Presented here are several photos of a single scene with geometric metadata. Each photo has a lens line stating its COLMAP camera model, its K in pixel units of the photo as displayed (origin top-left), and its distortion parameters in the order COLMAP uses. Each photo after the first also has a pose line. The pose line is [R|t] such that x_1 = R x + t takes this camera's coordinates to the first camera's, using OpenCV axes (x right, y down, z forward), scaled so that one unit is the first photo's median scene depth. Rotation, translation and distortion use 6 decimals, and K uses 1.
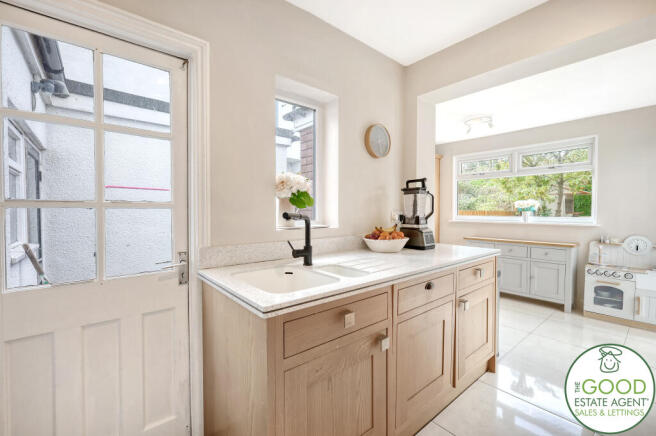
lens RADIAL K [[284.8, 0, 326.9], [0, 284.8, 215.9], [0, 0, 1]] dist [0.001142, 0.000007]
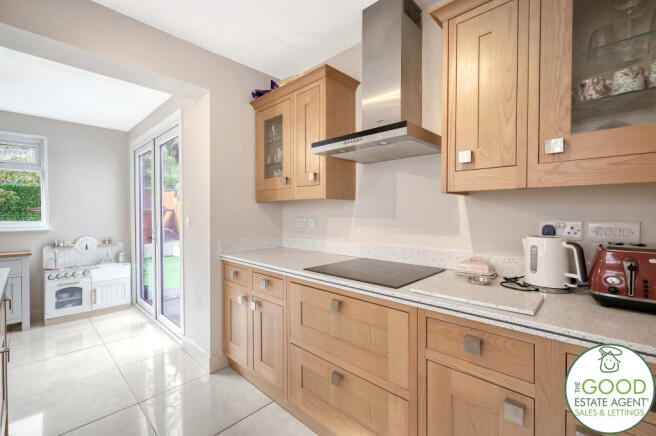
lens RADIAL K [[284.8, 0, 326.9], [0, 284.8, 218.6], [0, 0, 1]] dist [0.001142, 0.000007]
pose [[-0.117767, -0.016398, 0.992906, -0.150749], [0.019392, 0.999635, 0.018809, -0.005114], [-0.992852, 0.021469, -0.117407, 0.175717]]
